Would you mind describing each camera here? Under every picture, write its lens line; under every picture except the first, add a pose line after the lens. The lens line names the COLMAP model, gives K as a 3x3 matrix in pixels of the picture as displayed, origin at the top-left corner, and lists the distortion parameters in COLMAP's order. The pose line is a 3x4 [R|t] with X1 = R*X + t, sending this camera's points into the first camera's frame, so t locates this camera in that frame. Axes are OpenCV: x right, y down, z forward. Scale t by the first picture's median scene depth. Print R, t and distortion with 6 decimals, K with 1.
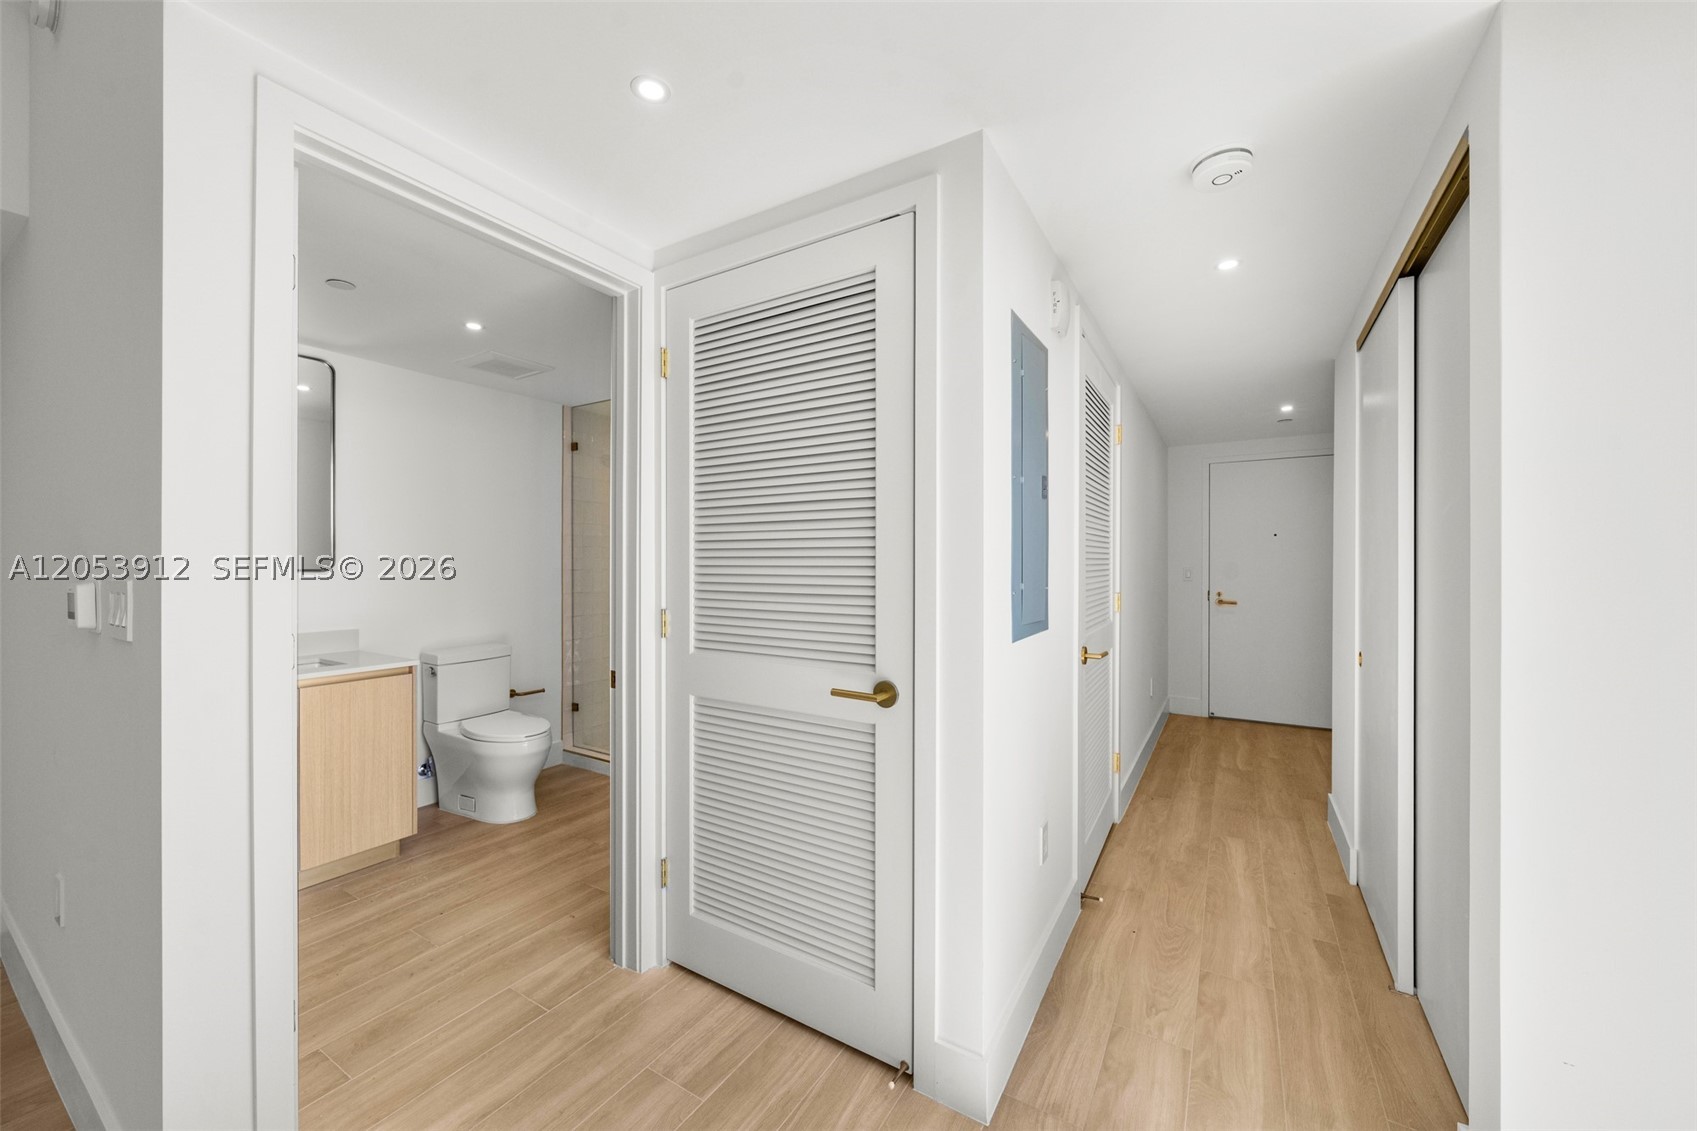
lens RADIAL K [[647.3, 0, 848.5], [0, 647.3, 565.5], [0, 0, 1]] dist [-0.001581, -0.000194]
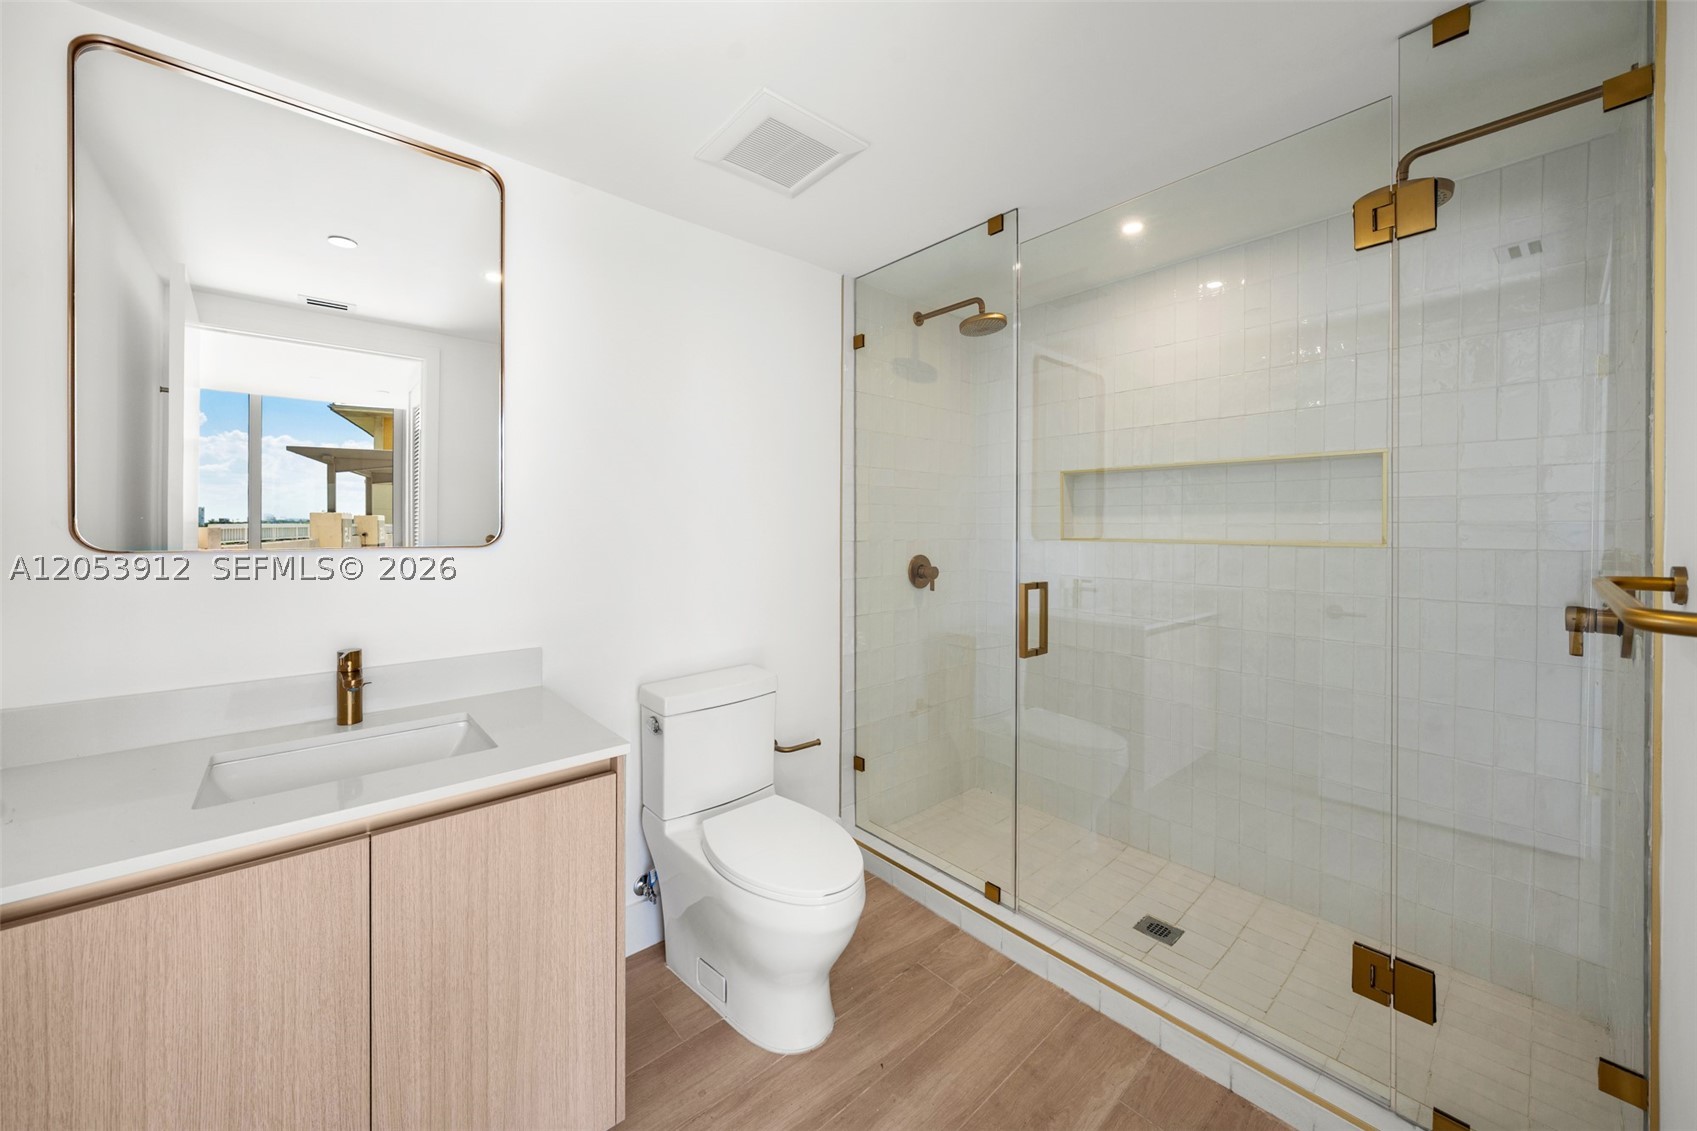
lens RADIAL K [[645.2, 0, 846.3], [0, 645.2, 526.9], [0, 0, 1]] dist [0.000267, -0.000029]
pose [[0.958841, 0.002848, -0.283931, -0.318155], [-0.003862, 0.999988, -0.003013, -0.005862], [0.283919, 0.003985, 0.958840, 0.496641]]
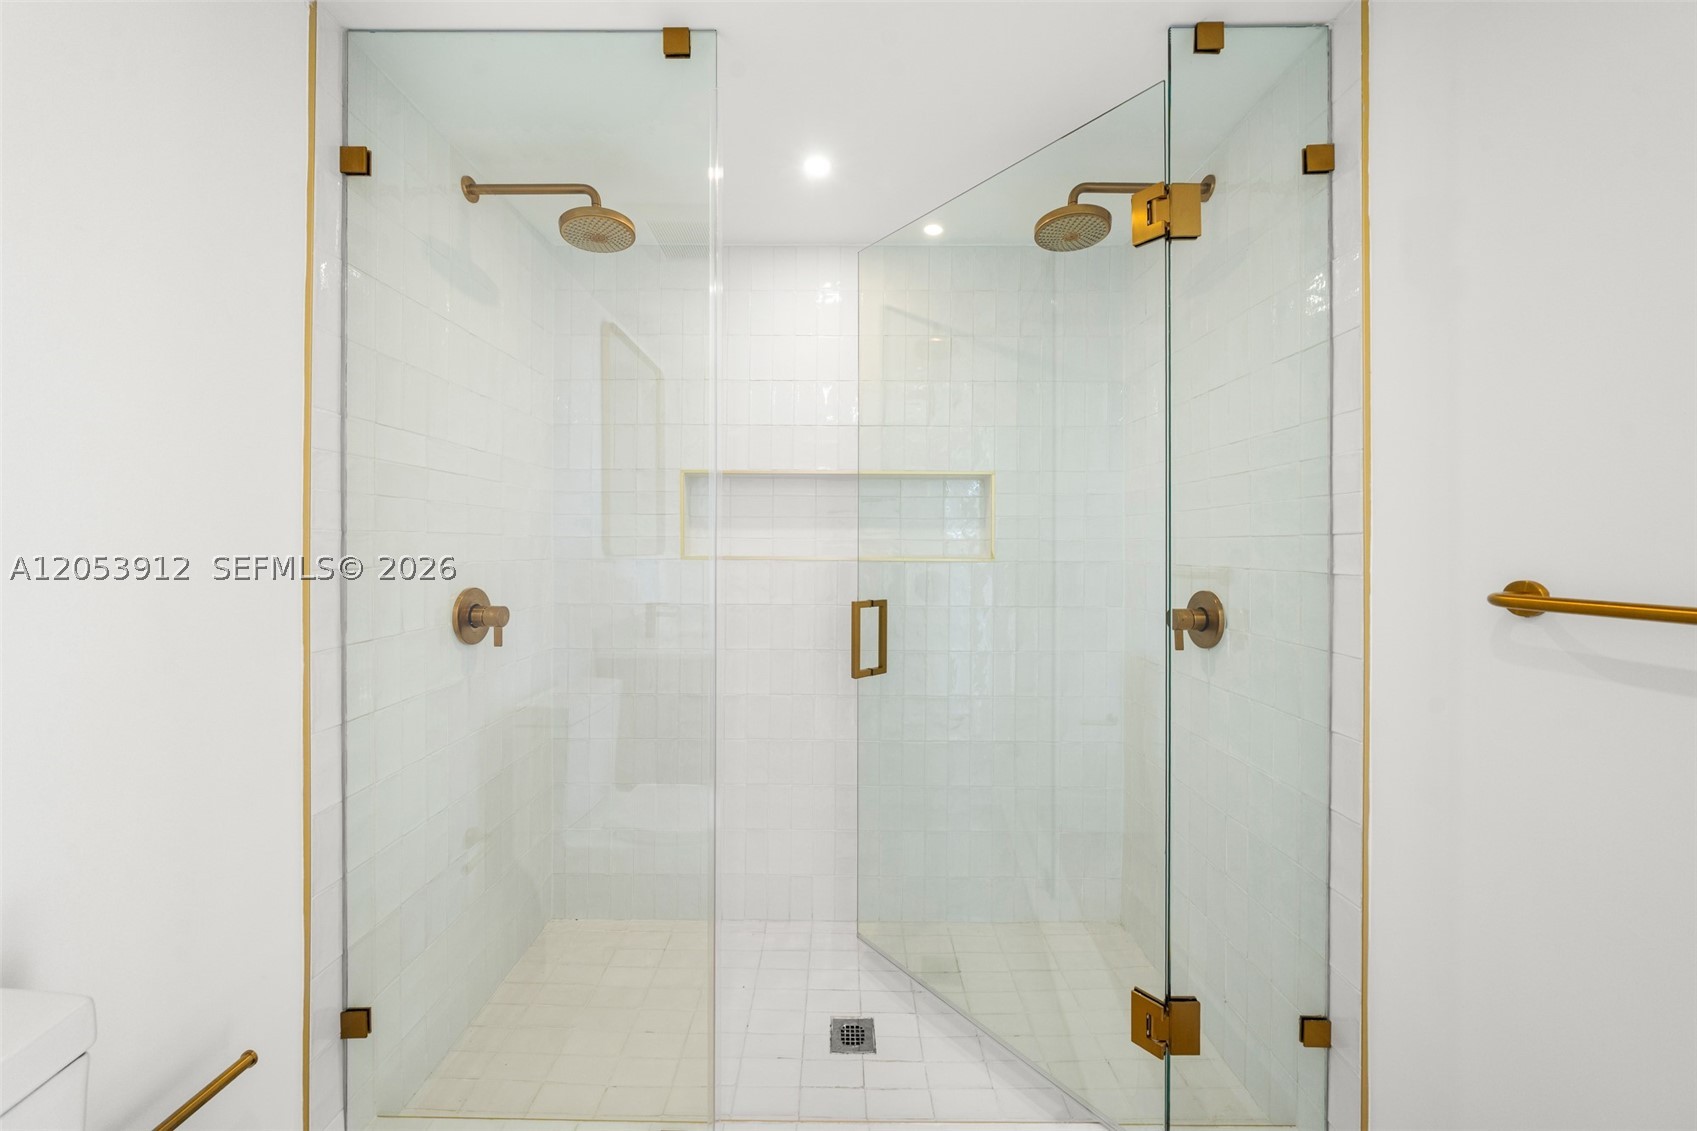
lens RADIAL K [[586.7, 0, 849.3], [0, 586.7, 544.4], [0, 0, 1]] dist [-0.001020, -0.000094]
pose [[0.857977, 0.004080, 0.513672, -0.447535], [-0.002990, 0.999991, -0.002948, -0.005428], [-0.513680, 0.000994, 0.857981, 0.790361]]
